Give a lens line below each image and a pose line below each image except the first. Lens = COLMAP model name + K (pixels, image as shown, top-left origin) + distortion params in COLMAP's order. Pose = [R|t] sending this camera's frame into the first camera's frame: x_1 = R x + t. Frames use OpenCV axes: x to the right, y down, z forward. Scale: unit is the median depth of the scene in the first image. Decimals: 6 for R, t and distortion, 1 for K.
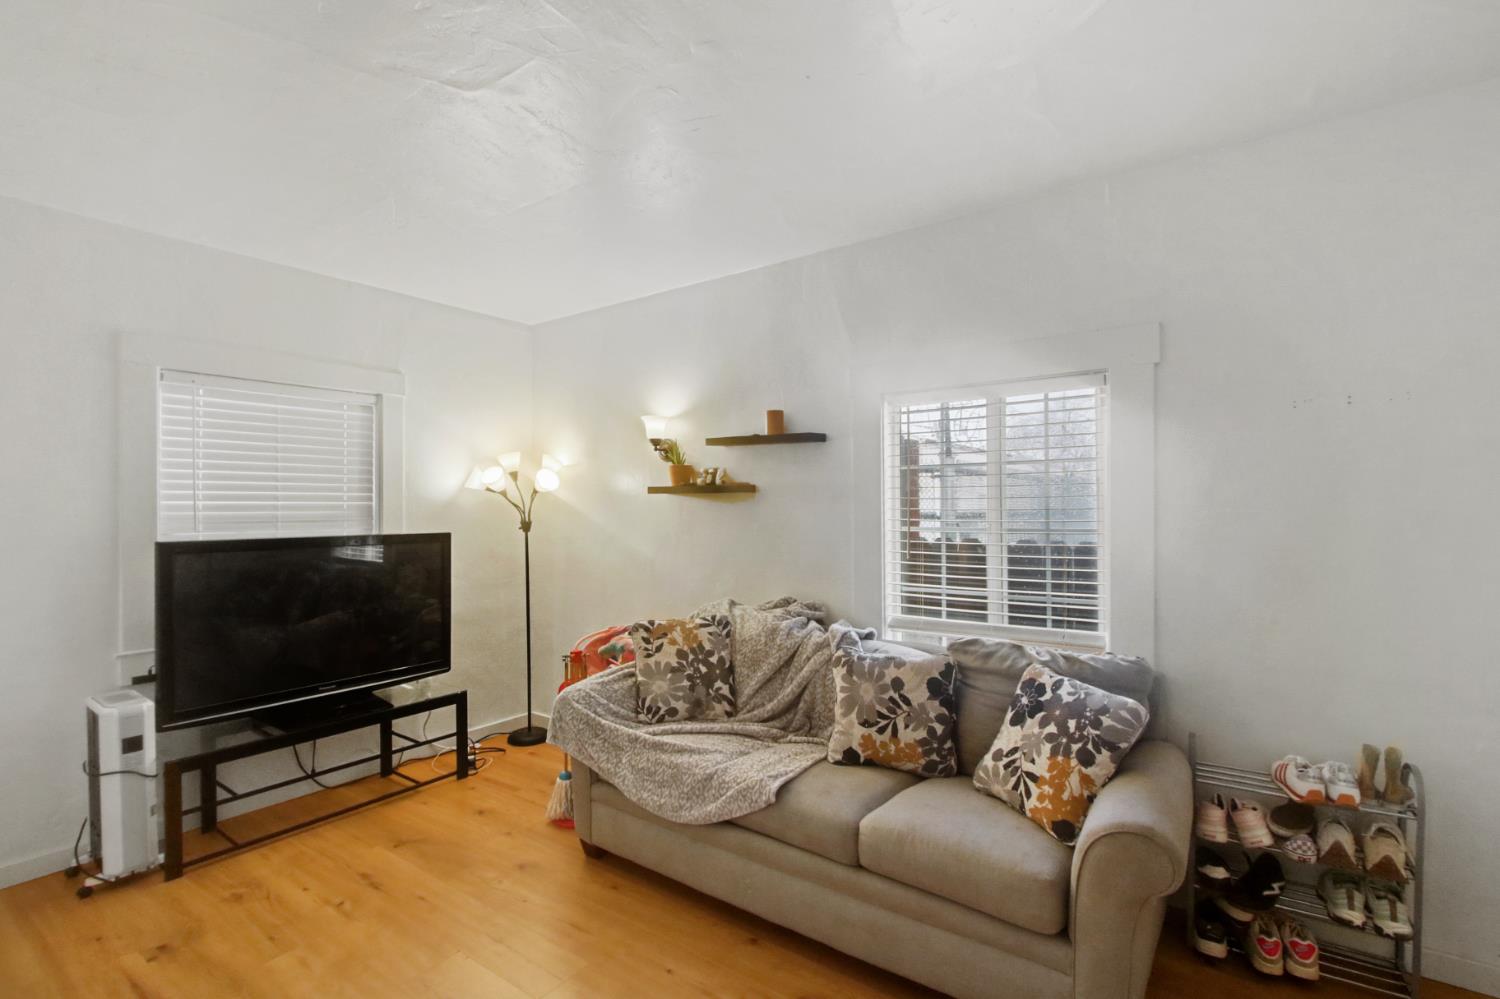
lens RADIAL K [[685.9, 0, 757.1], [0, 685.9, 504.2], [0, 0, 1]] dist [-0.000235, -0.000011]
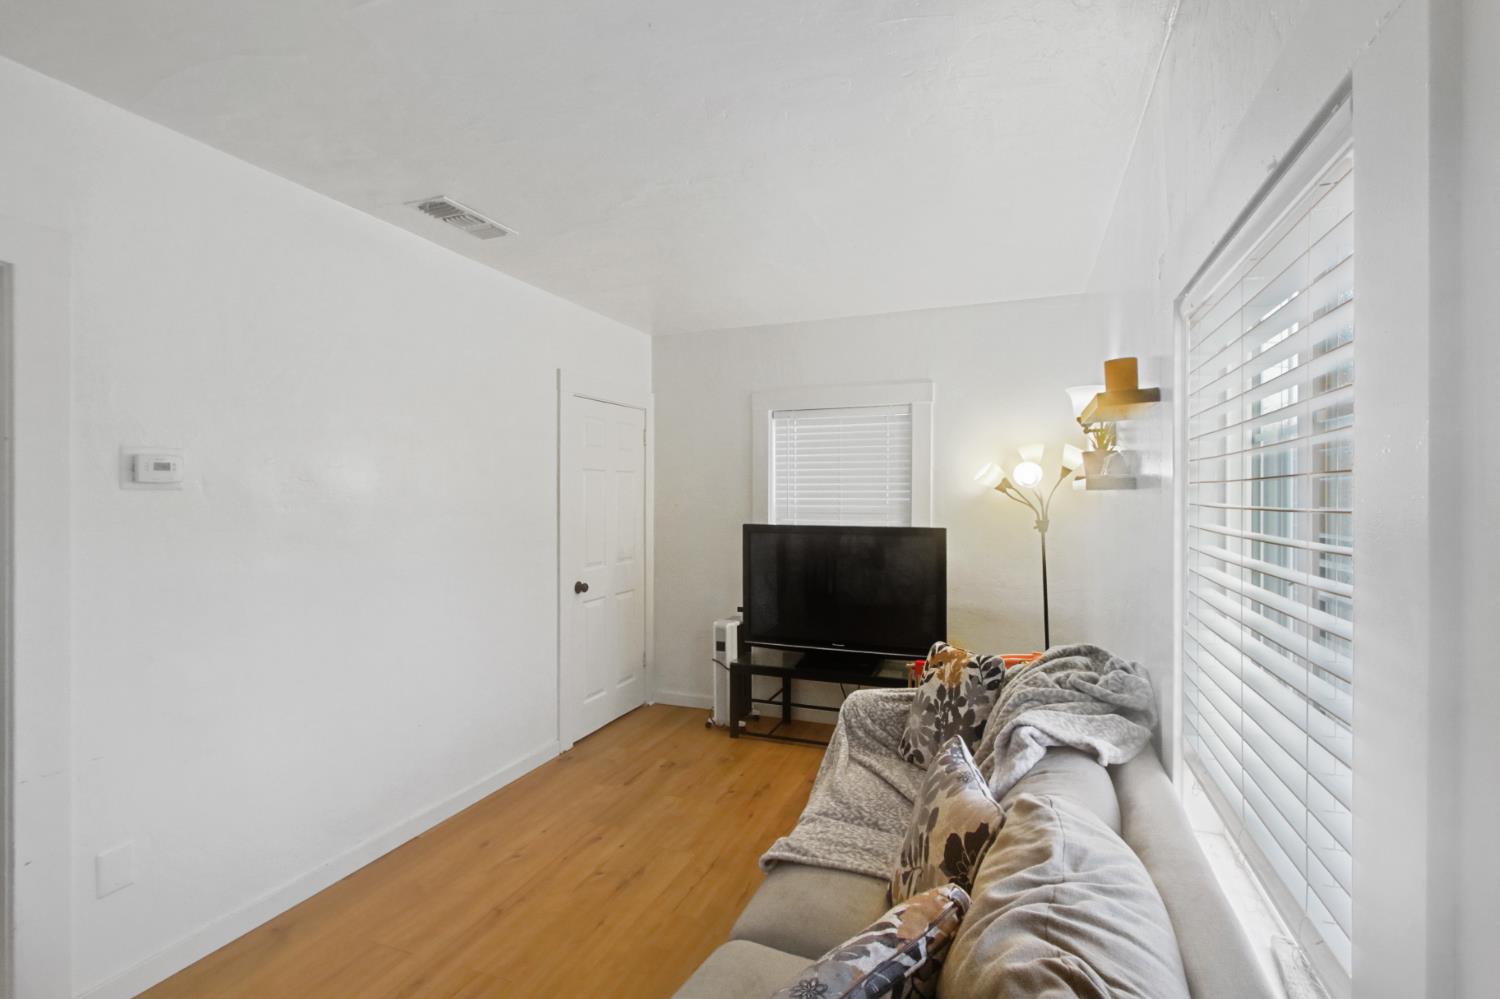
lens RADIAL K [[685.9, 0, 756.6], [0, 685.9, 499.2], [0, 0, 1]] dist [-0.000235, -0.000011]
pose [[0.253531, 0.010239, -0.967273, 0.608387], [0.003502, 0.999928, 0.011503, -0.019266], [0.967321, -0.006303, 0.253476, 0.576623]]
